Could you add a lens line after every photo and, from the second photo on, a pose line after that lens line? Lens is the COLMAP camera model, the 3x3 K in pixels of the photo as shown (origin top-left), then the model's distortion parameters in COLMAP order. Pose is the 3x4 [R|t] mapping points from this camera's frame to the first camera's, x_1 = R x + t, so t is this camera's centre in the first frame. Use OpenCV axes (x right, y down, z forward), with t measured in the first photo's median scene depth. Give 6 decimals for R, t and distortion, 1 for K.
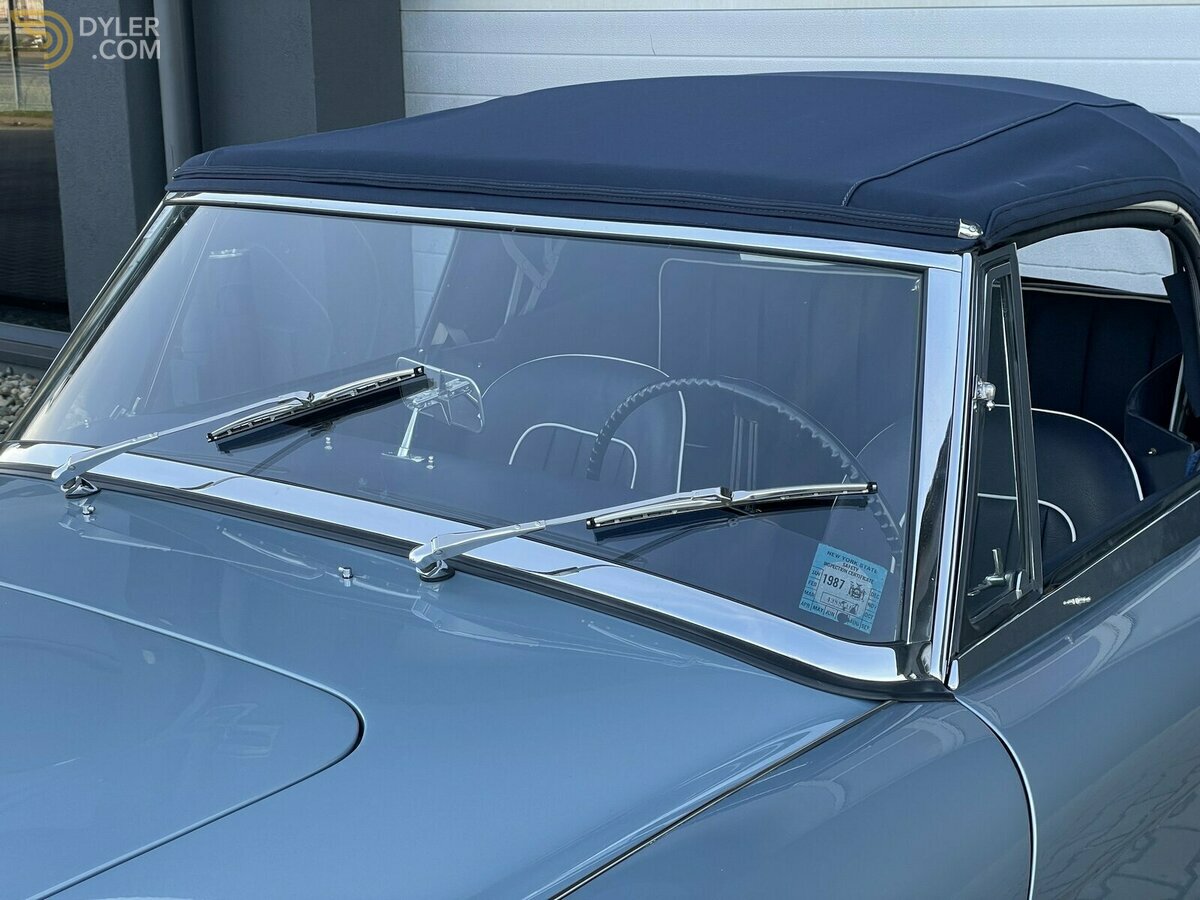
lens RADIAL K [[1964.4, 0, 600.0], [0, 1964.4, 450.0], [0, 0, 1]] dist [0.028809, 0.077995]
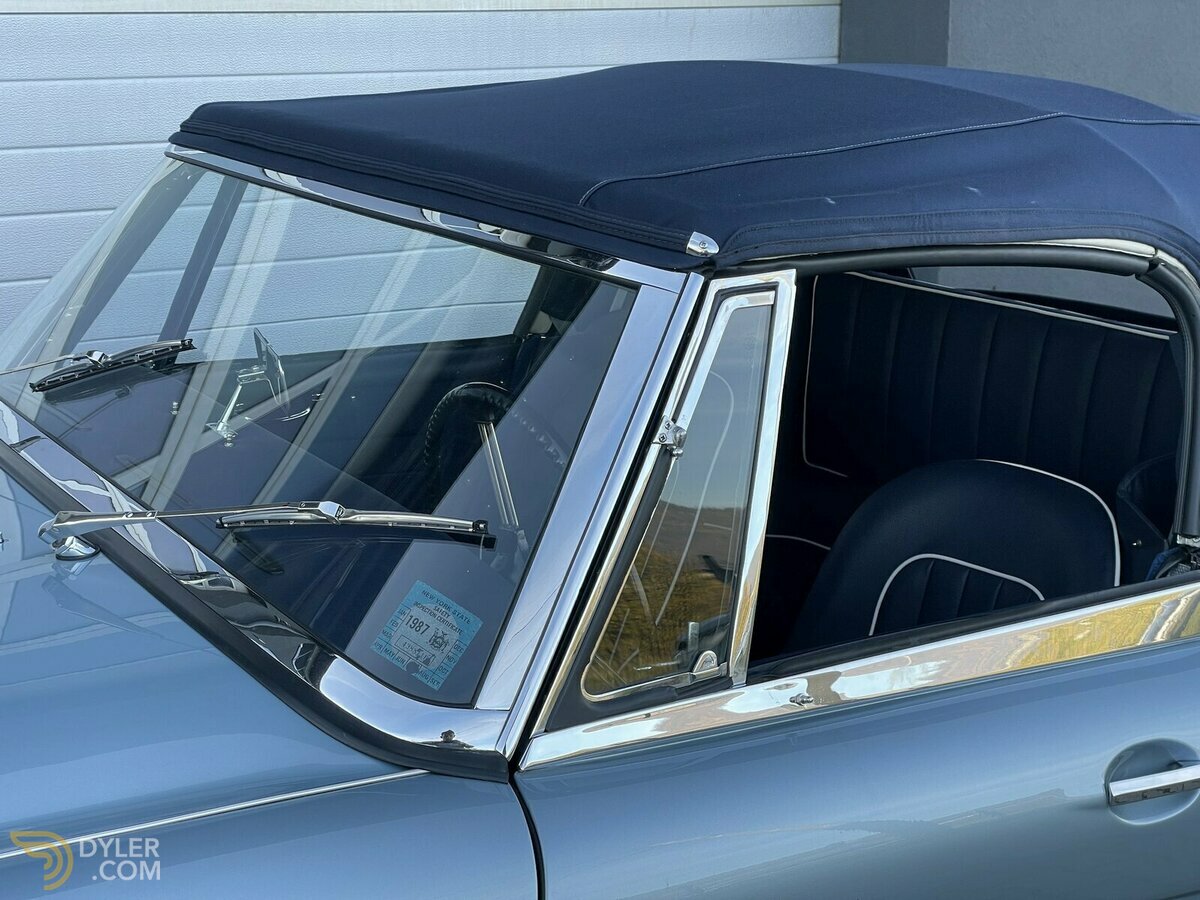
lens RADIAL K [[1964.4, 0, 600.0], [0, 1964.4, 450.0], [0, 0, 1]] dist [0.028809, 0.077995]
pose [[0.928633, 0.127824, -0.348283, 0.478061], [-0.126019, 0.991634, 0.027935, -0.044406], [0.348941, 0.017949, 0.936973, 0.198180]]
